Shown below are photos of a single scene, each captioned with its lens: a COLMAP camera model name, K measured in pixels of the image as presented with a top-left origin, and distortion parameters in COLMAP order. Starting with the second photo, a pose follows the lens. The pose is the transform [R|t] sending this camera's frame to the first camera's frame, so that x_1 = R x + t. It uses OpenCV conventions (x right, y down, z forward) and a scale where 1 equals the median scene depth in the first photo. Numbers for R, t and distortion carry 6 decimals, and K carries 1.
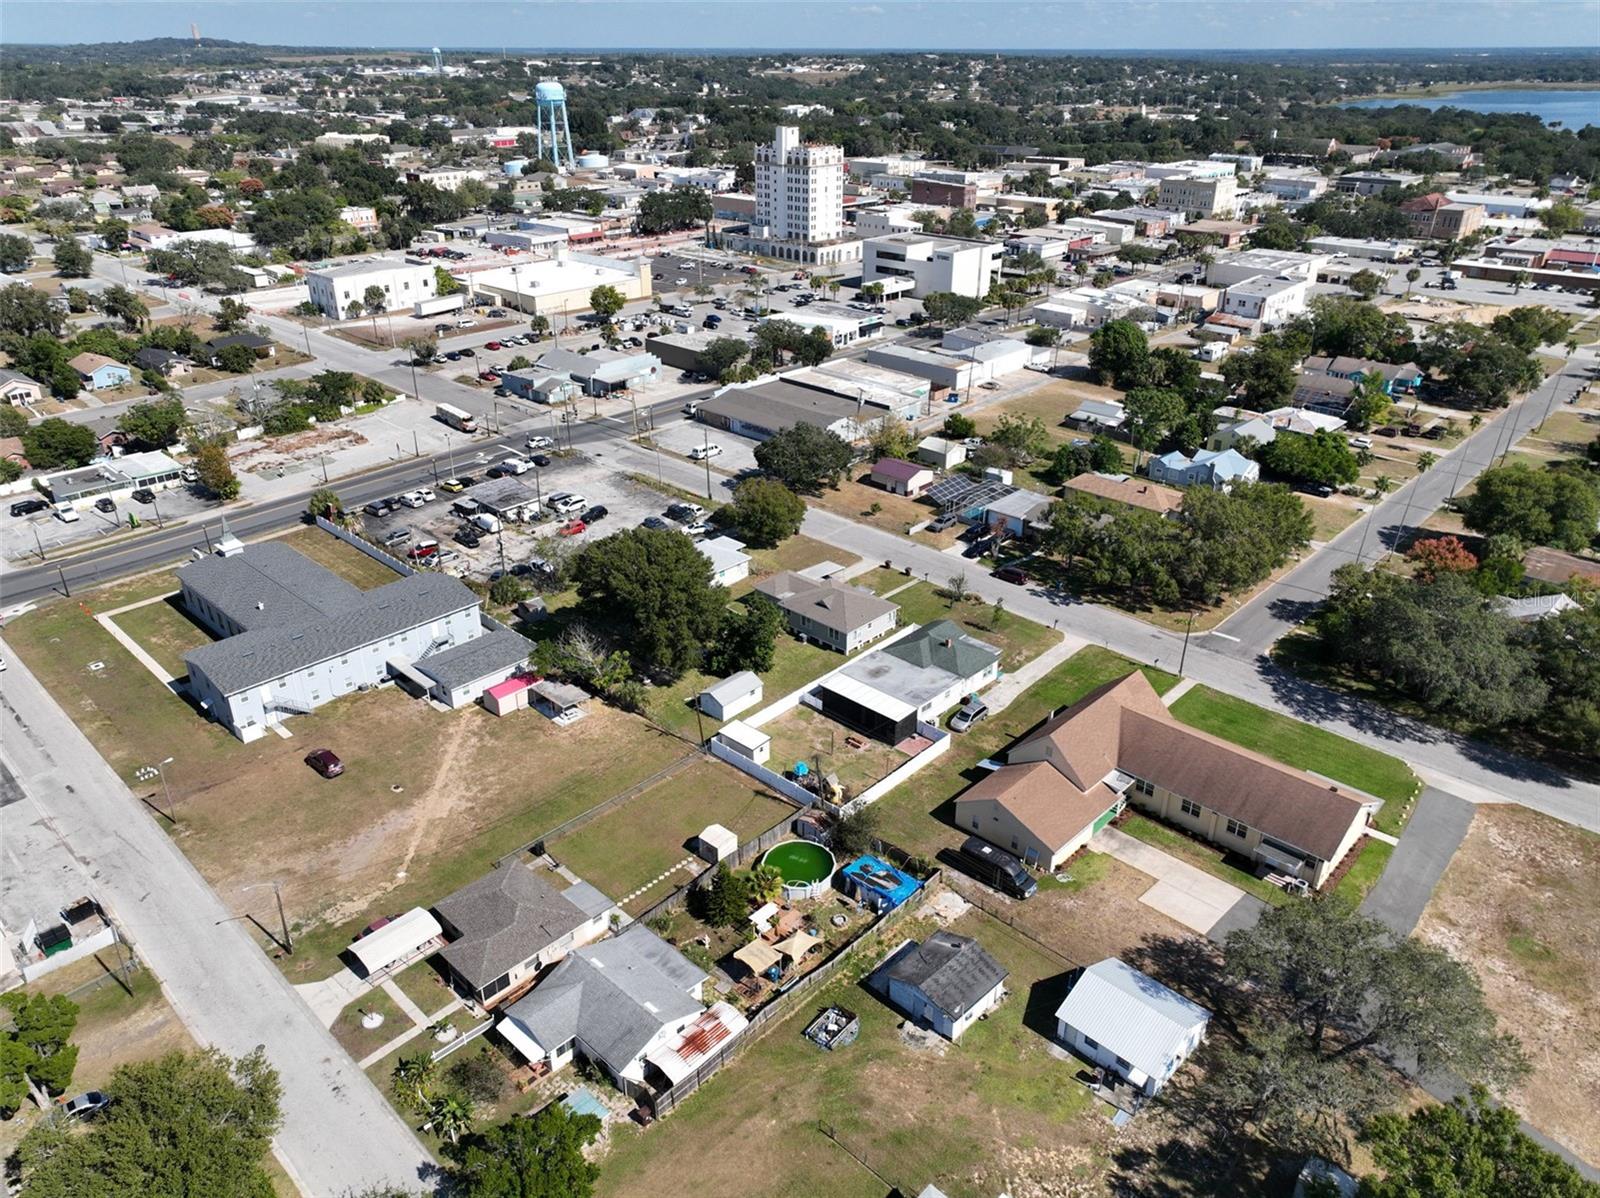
lens RADIAL K [[1125.4, 0, 801.7], [0, 1125.4, 600.9], [0, 0, 1]] dist [0.000893, 0.014608]
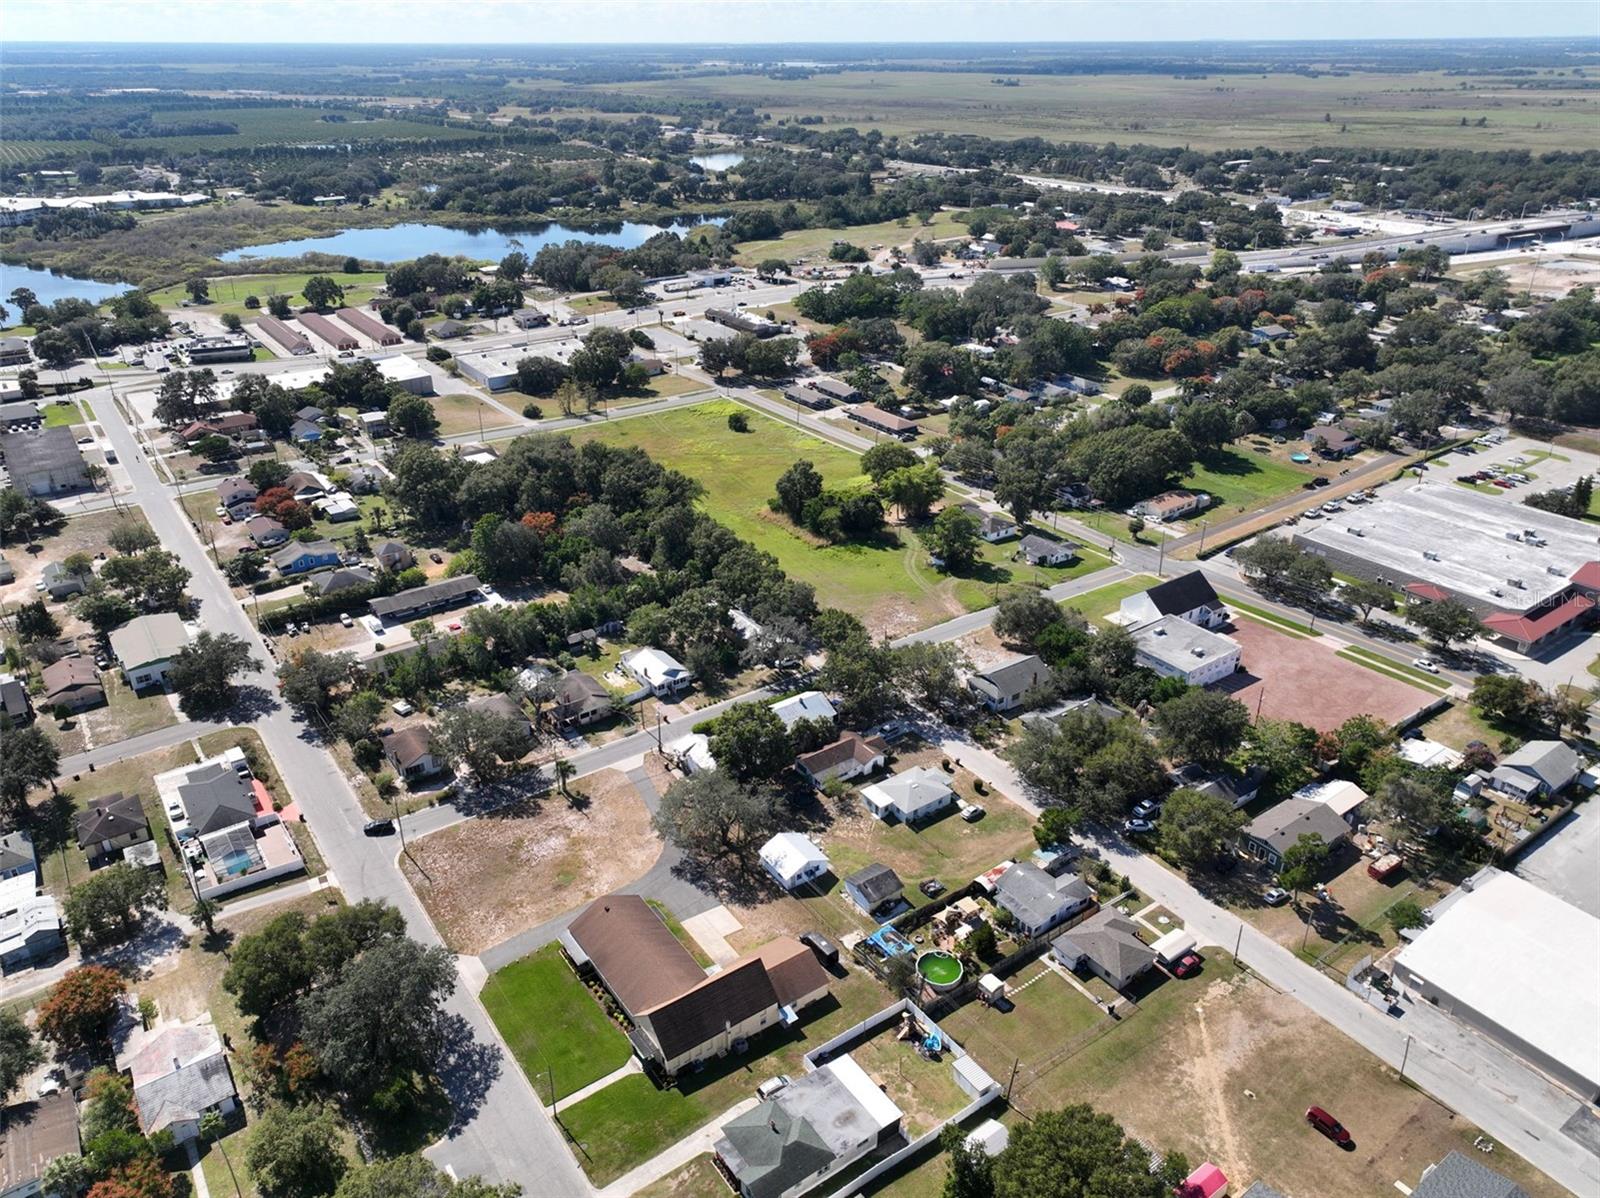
lens RADIAL K [[1125.4, 0, 801.7], [0, 1125.4, 600.9], [0, 0, 1]] dist [0.000893, 0.014608]
pose [[-0.981762, -0.087065, 0.169006, -0.023806], [0.082954, 0.603700, 0.792884, -0.874649], [-0.171061, 0.792443, -0.585467, 1.004341]]
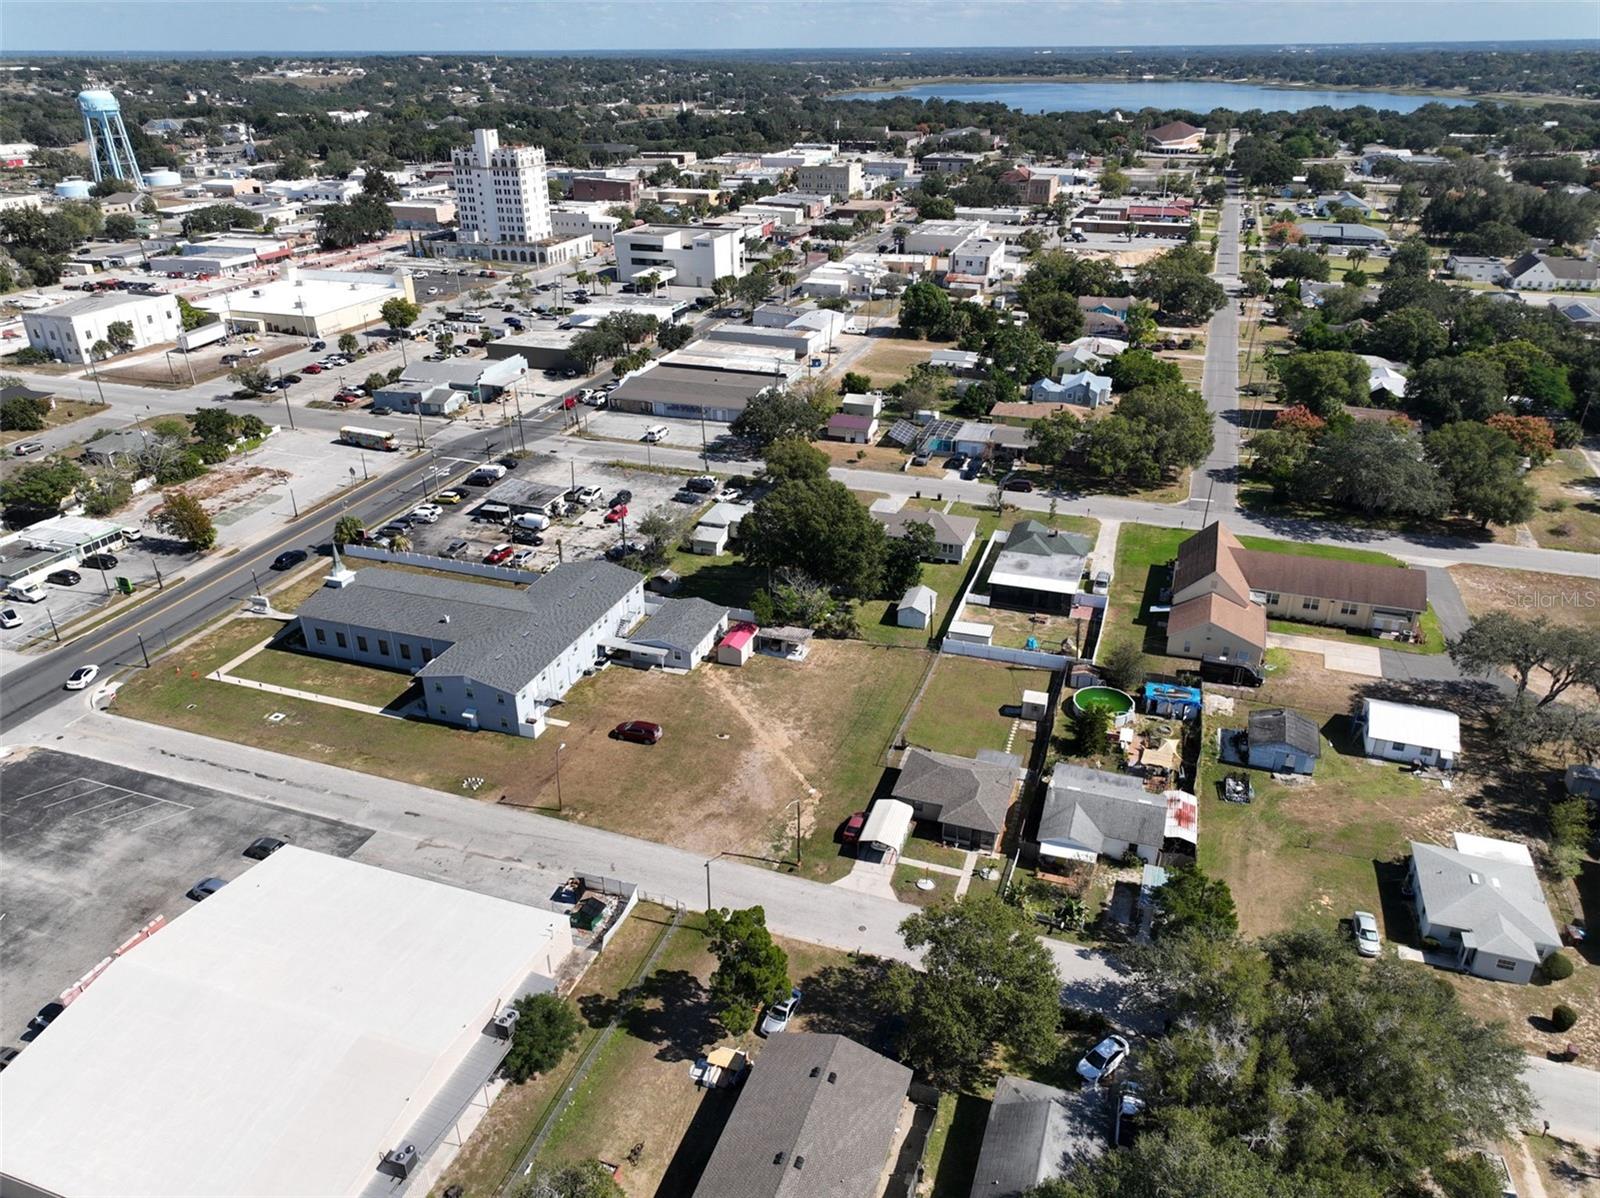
lens RADIAL K [[1125.4, 0, 801.7], [0, 1125.4, 600.9], [0, 0, 1]] dist [0.000893, 0.014608]
pose [[0.912423, -0.189019, 0.362983, -0.475971], [0.189319, 0.981288, 0.035108, 0.011542], [-0.362827, 0.036686, 0.931134, -0.024917]]
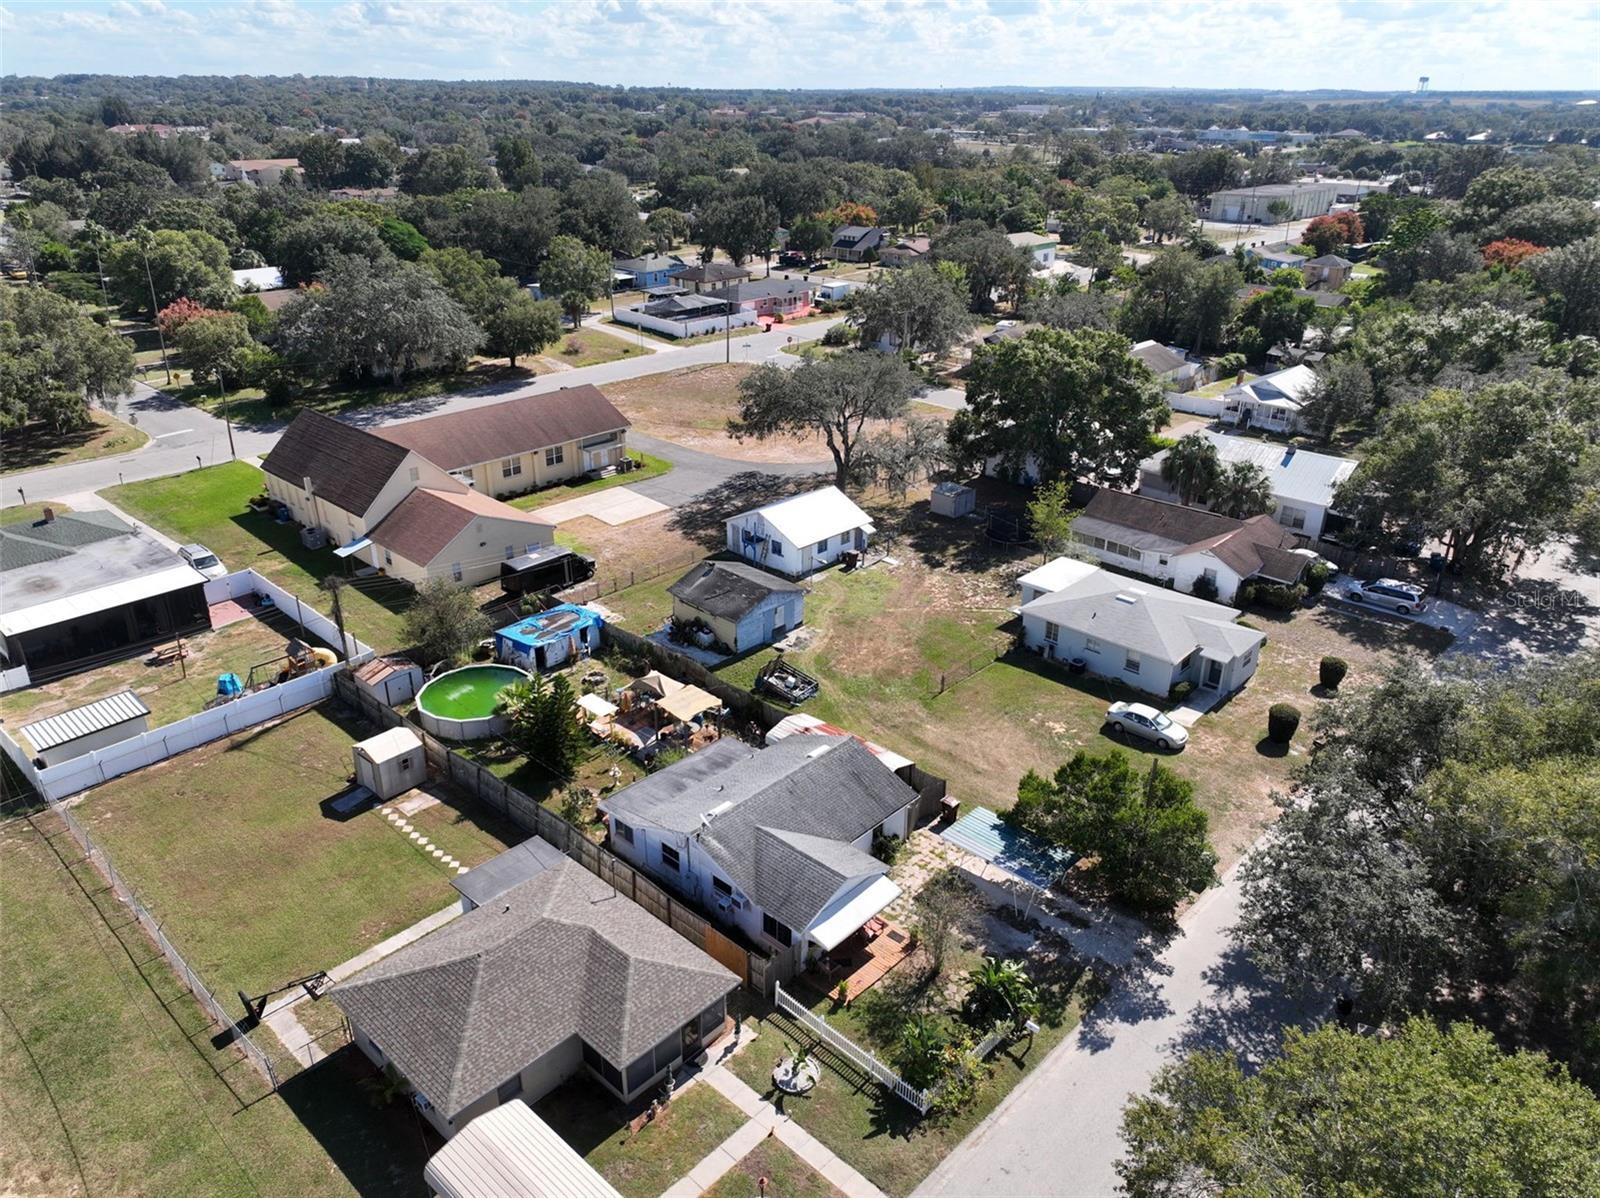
lens RADIAL K [[1125.4, 0, 801.7], [0, 1125.4, 600.9], [0, 0, 1]] dist [0.000893, 0.014608]
pose [[-0.007189, -0.417613, 0.908596, -0.365138], [0.440255, 0.814498, 0.377847, 0.019751], [-0.897844, 0.402731, 0.178001, 0.452289]]
